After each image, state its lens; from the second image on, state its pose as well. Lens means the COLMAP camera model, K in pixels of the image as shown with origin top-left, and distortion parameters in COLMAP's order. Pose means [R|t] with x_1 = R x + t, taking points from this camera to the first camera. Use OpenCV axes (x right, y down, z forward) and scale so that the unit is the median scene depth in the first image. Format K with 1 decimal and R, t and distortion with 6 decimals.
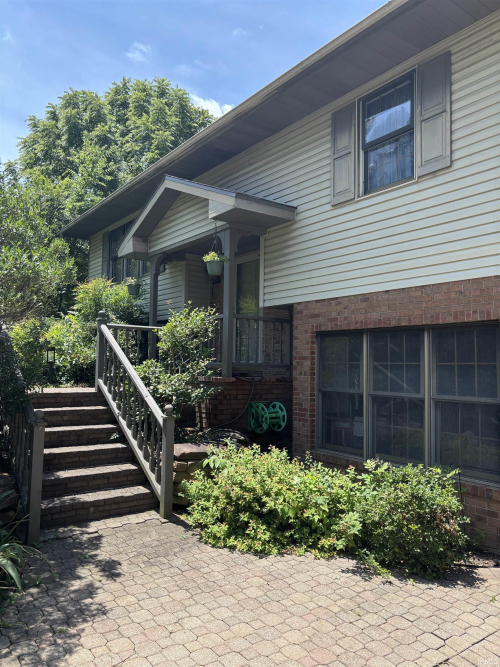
lens RADIAL K [[504.3, 0, 250.7], [0, 504.3, 334.7], [0, 0, 1]] dist [0.012993, -0.000531]
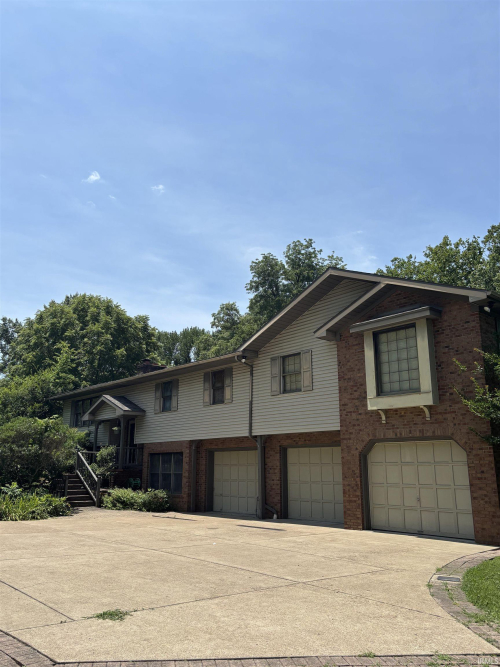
lens RADIAL K [[540.5, 0, 250.0], [0, 540.5, 331.6], [0, 0, 1]] dist [0.014265, 0.000551]
pose [[0.996068, 0.008045, 0.088228, 0.473667], [0.008299, 0.983017, -0.183328, -0.133558], [-0.088205, 0.183339, 0.979085, -2.590019]]
